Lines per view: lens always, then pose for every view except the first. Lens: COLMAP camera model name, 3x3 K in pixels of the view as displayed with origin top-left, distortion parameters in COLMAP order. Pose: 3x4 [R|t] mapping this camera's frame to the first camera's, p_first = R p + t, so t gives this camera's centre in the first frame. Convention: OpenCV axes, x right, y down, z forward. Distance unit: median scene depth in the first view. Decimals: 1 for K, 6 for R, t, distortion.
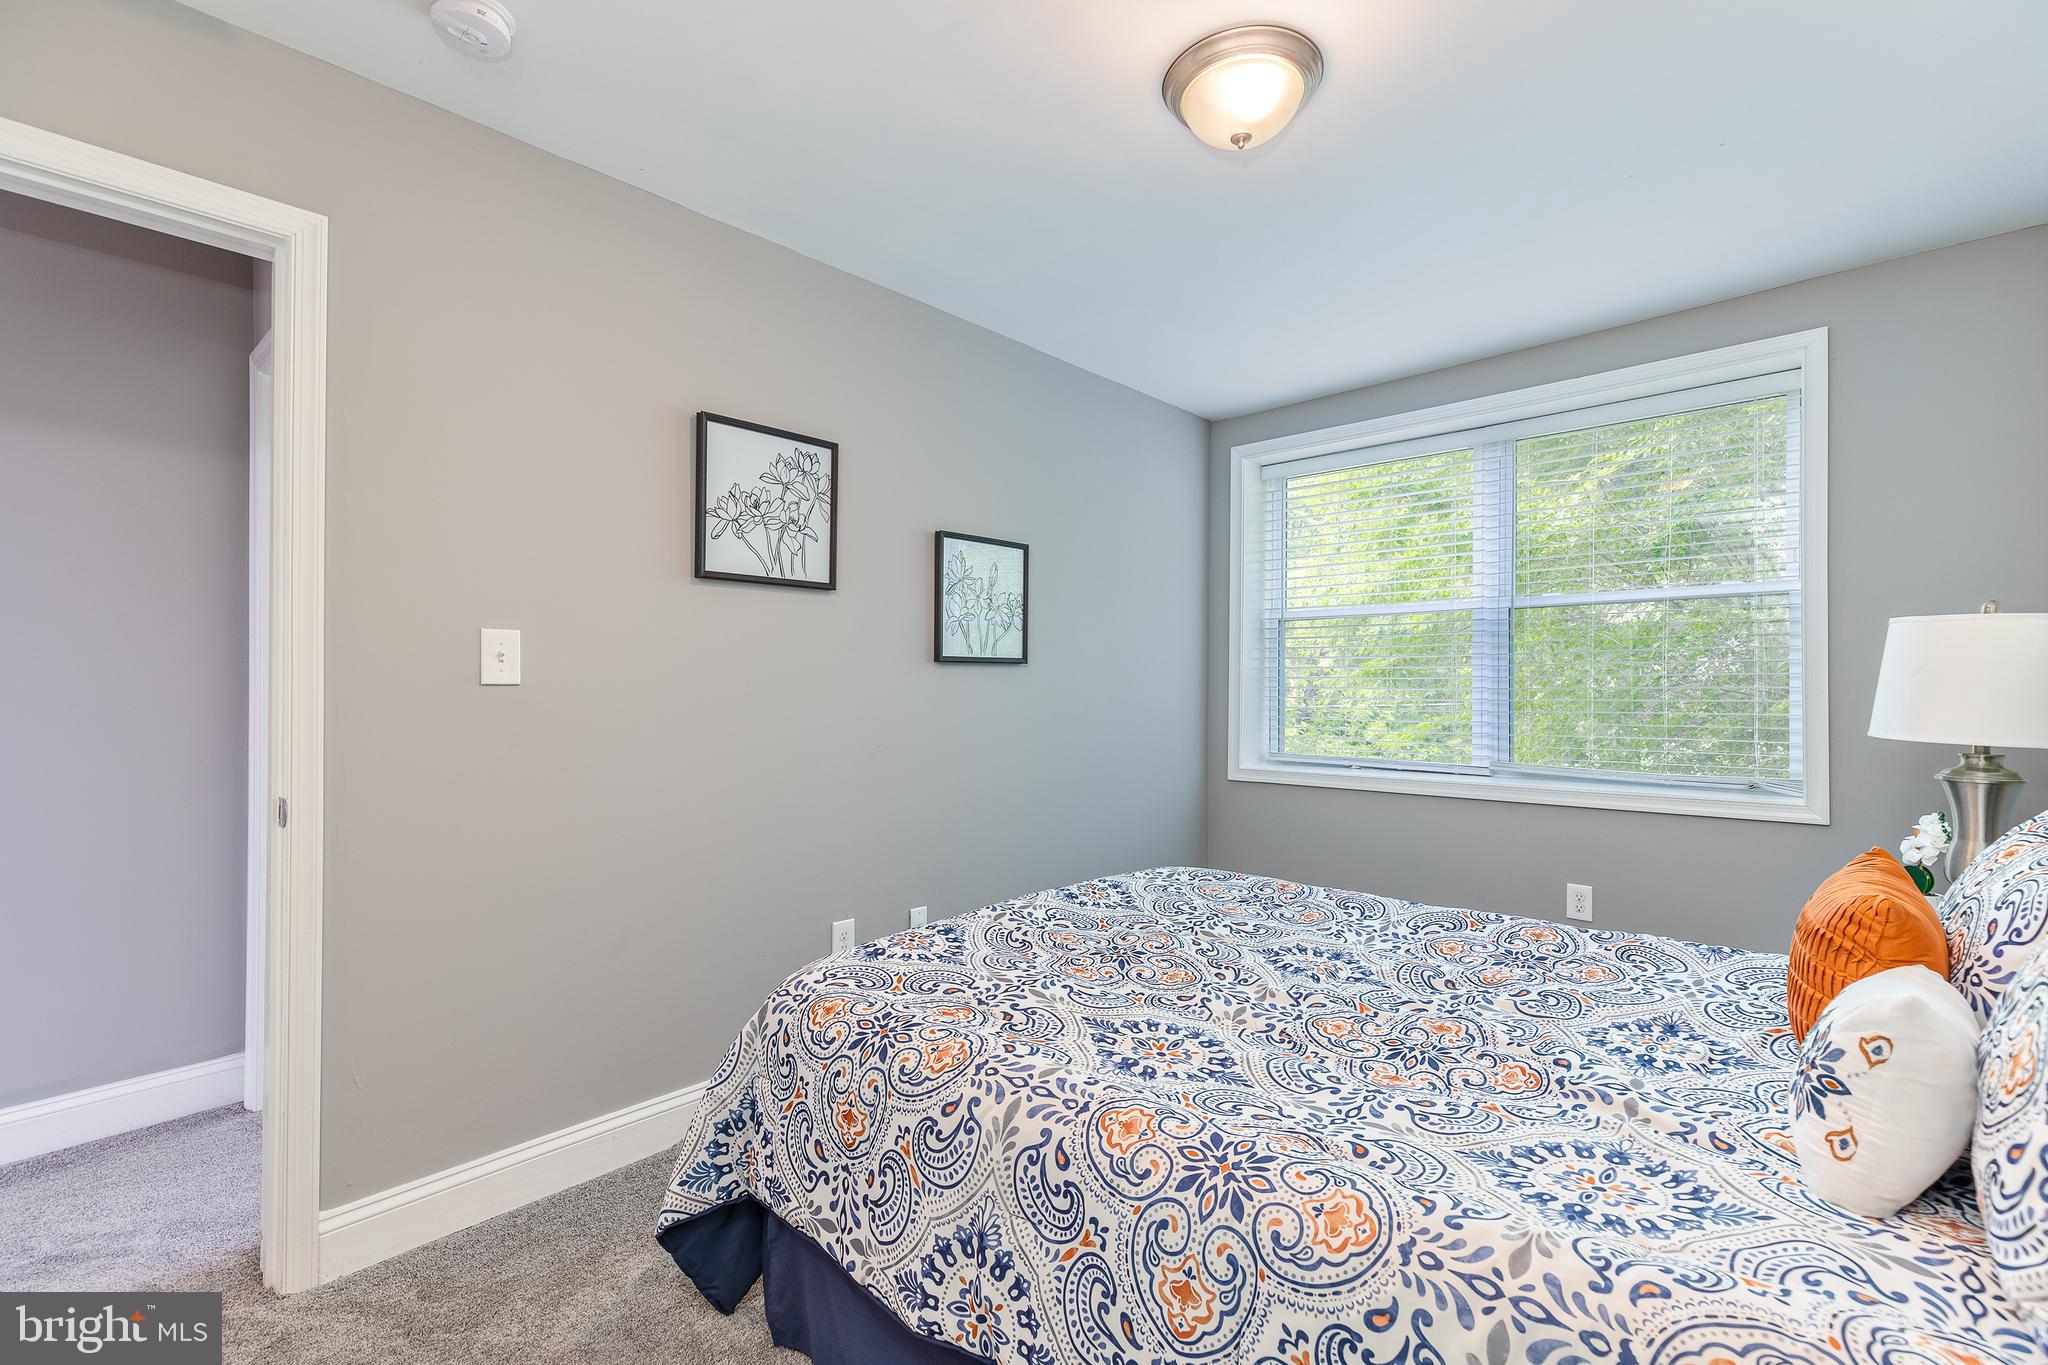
lens RADIAL K [[926.4, 0, 1033.2], [0, 926.4, 685.8], [0, 0, 1]] dist [0.010848, -0.001429]
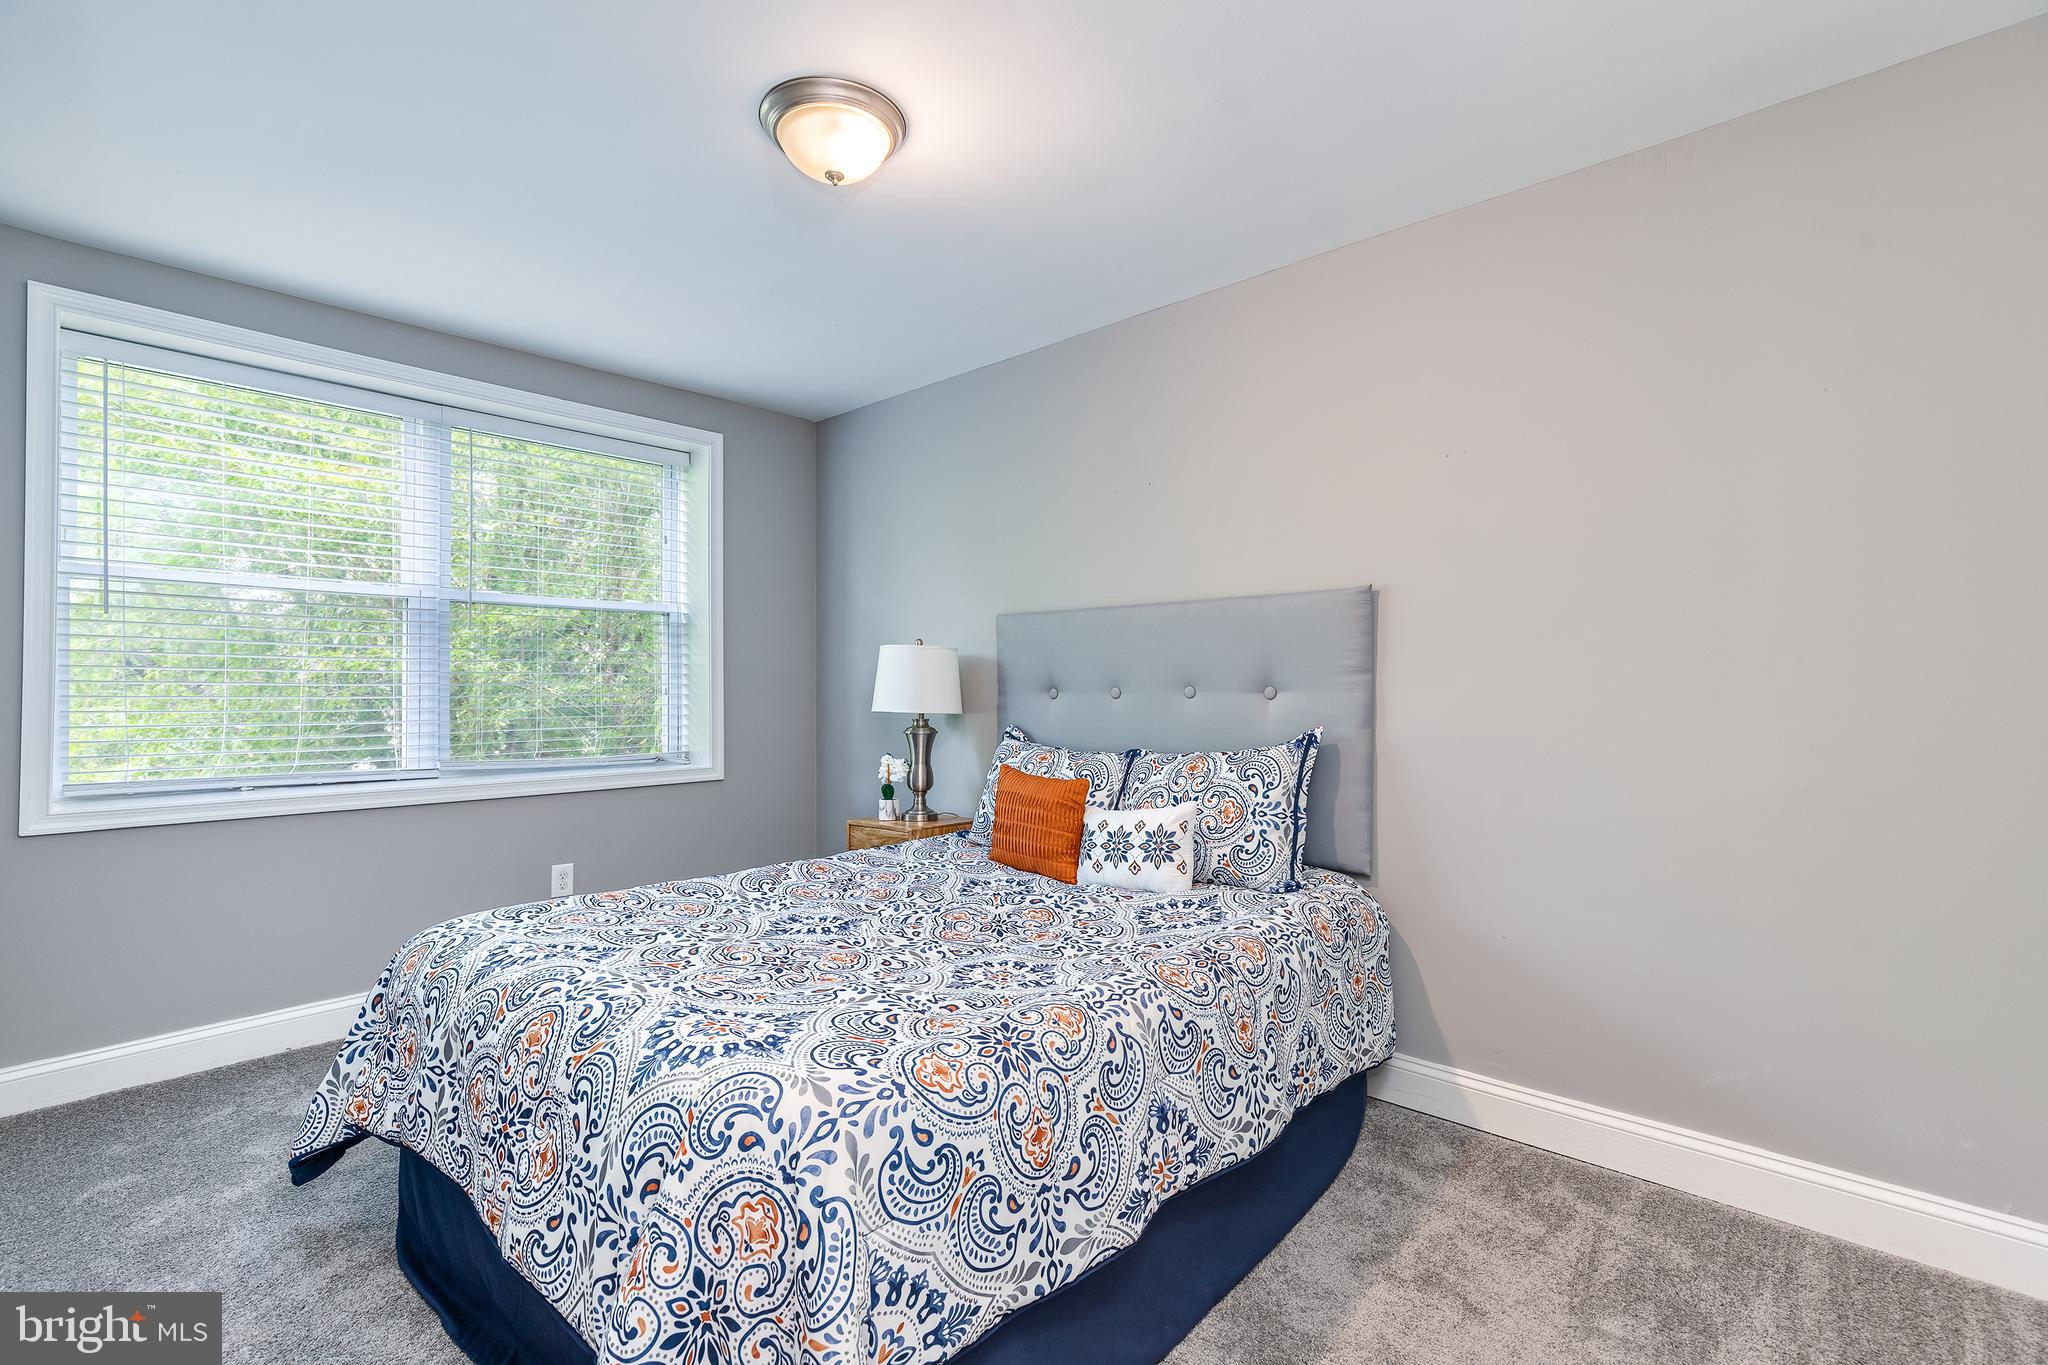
lens RADIAL K [[926.4, 0, 1033.2], [0, 926.4, 685.8], [0, 0, 1]] dist [0.010848, -0.001429]
pose [[-0.006529, 0.005247, 0.999965, -0.961470], [-0.004256, 0.999977, -0.005275, 0.015191], [-0.999970, -0.004291, -0.006507, 0.860563]]
